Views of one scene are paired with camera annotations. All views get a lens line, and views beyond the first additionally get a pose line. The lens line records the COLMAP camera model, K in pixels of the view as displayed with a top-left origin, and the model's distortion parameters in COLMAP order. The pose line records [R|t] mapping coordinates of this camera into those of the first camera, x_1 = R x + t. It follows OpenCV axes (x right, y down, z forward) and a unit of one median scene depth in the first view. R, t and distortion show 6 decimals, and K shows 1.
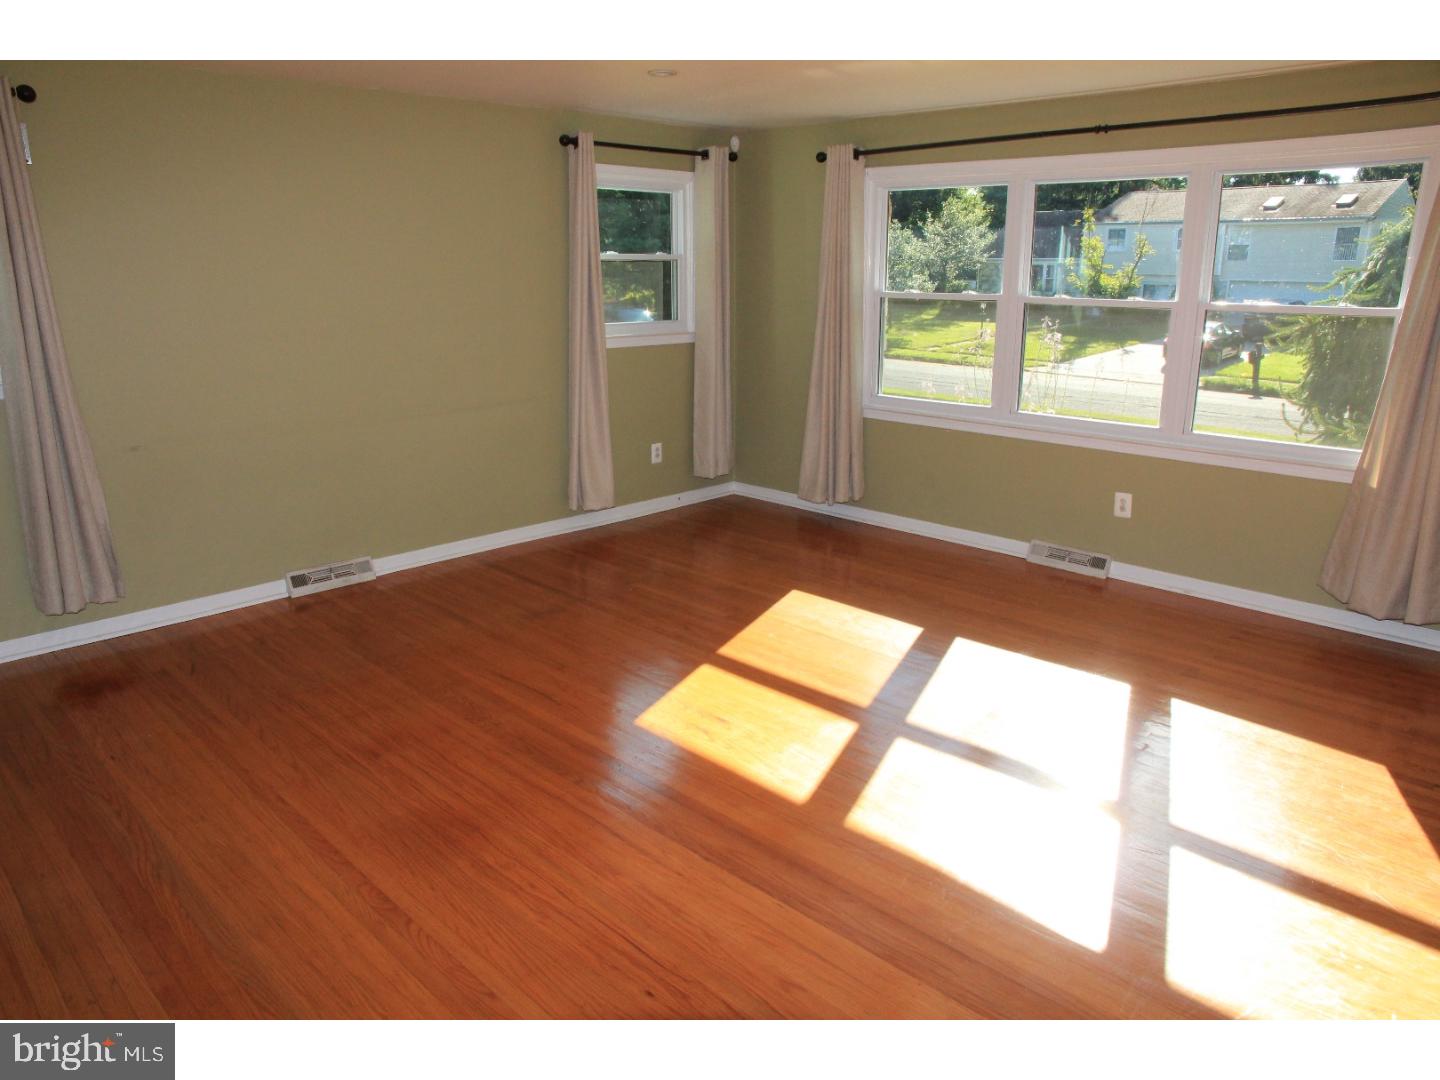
lens RADIAL K [[1033.4, 0, 703.6], [0, 1033.4, 543.7], [0, 0, 1]] dist [-0.095574, 0.132261]
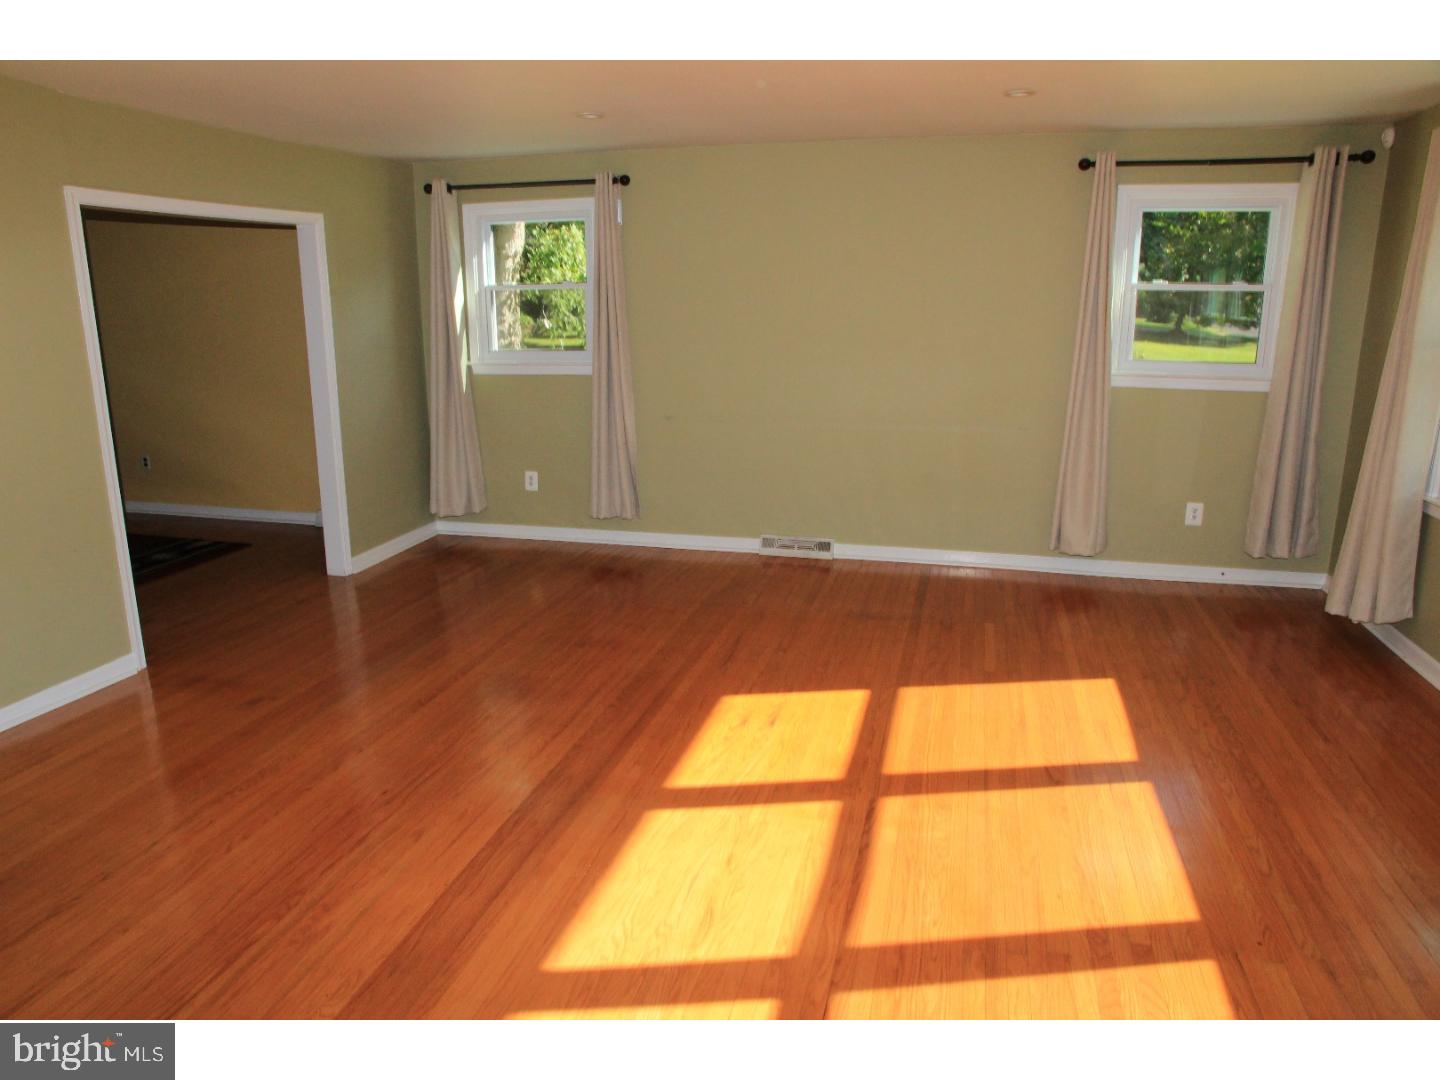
lens RADIAL K [[1033.4, 0, 703.6], [0, 1033.4, 543.7], [0, 0, 1]] dist [-0.095574, 0.132261]
pose [[0.524279, 0.208717, -0.825572, 0.604425], [-0.236492, 0.967047, 0.094299, -0.063187], [0.818048, 0.145802, 0.556362, 0.259118]]
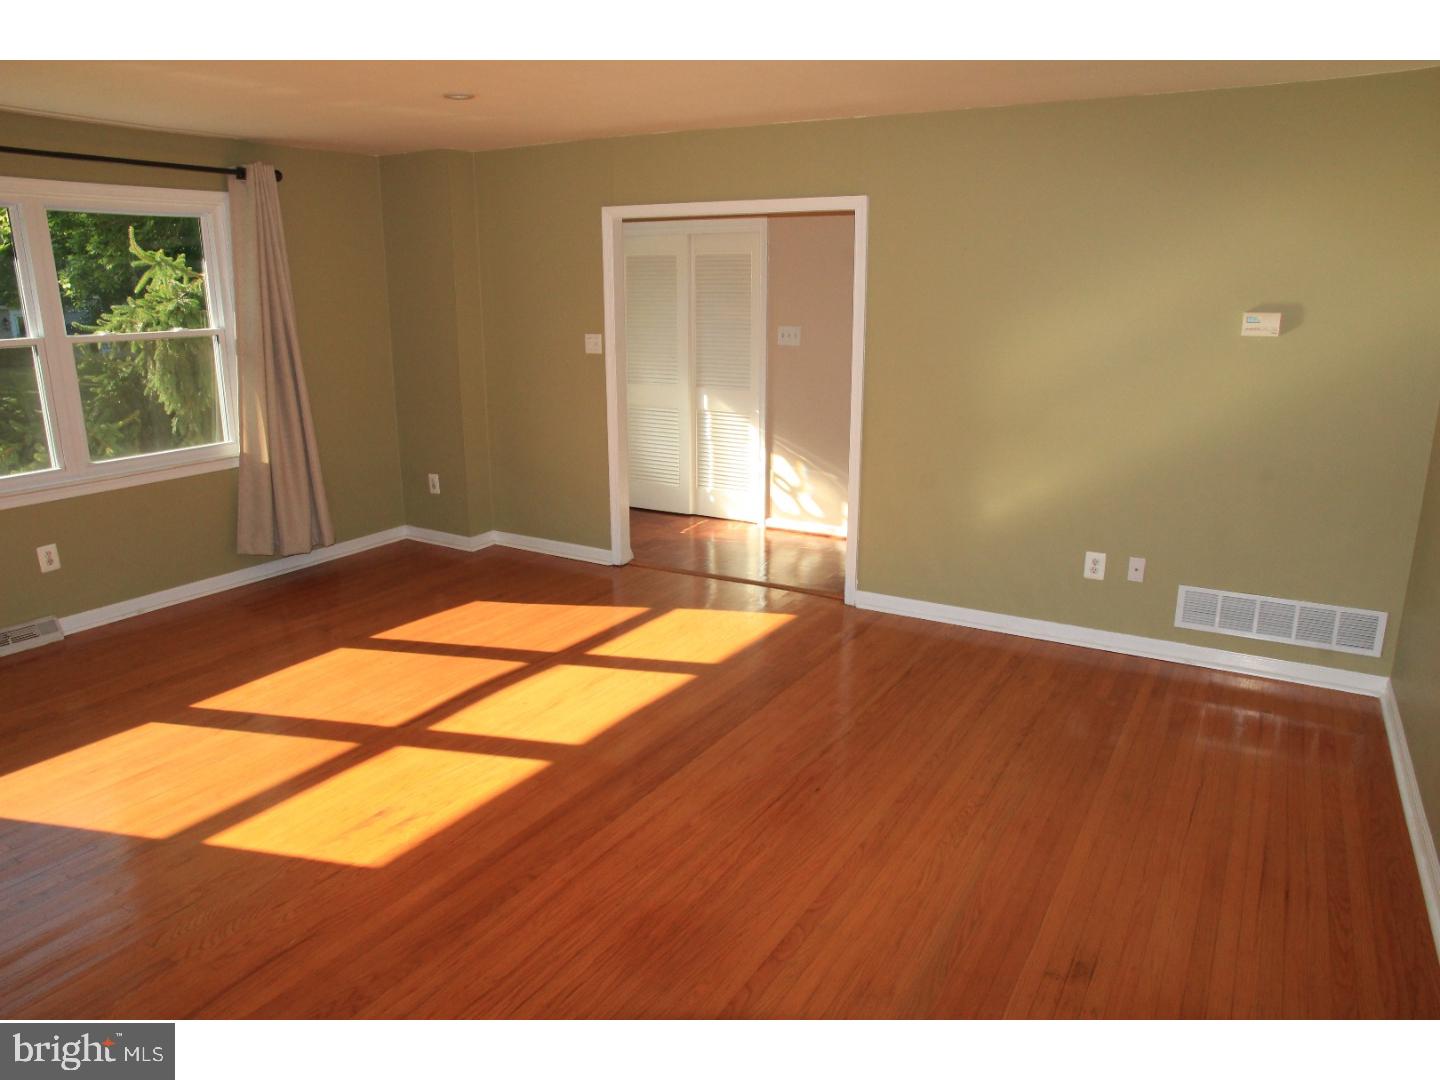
lens RADIAL K [[1033.4, 0, 703.6], [0, 1033.4, 543.7], [0, 0, 1]] dist [-0.095574, 0.132261]
pose [[-0.269555, -0.231815, 0.934667, -0.616889], [0.269882, 0.913512, 0.304401, -0.172767], [-0.924394, 0.334302, -0.183679, 0.627022]]
